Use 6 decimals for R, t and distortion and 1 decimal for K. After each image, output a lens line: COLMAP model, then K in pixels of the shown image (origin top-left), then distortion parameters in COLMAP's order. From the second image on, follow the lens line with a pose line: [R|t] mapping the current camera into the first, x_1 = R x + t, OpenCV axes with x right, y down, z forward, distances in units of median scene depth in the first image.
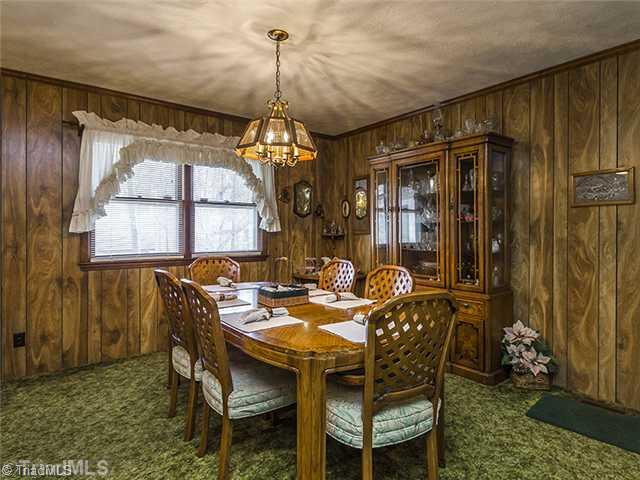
lens RADIAL K [[369.5, 0, 320.0], [0, 369.5, 240.0], [0, 0, 1]] dist [-0.000936, -0.000041]
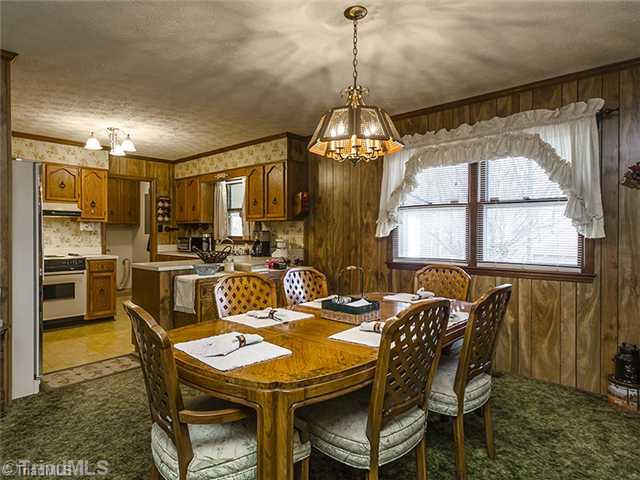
lens RADIAL K [[369.5, 0, 320.0], [0, 369.5, 240.0], [0, 0, 1]] dist [-0.000936, -0.000041]
pose [[0.192530, 0.010556, -0.981234, 0.445848], [-0.030503, 0.999523, 0.004768, -0.008638], [0.980817, 0.029012, 0.192760, 0.460062]]
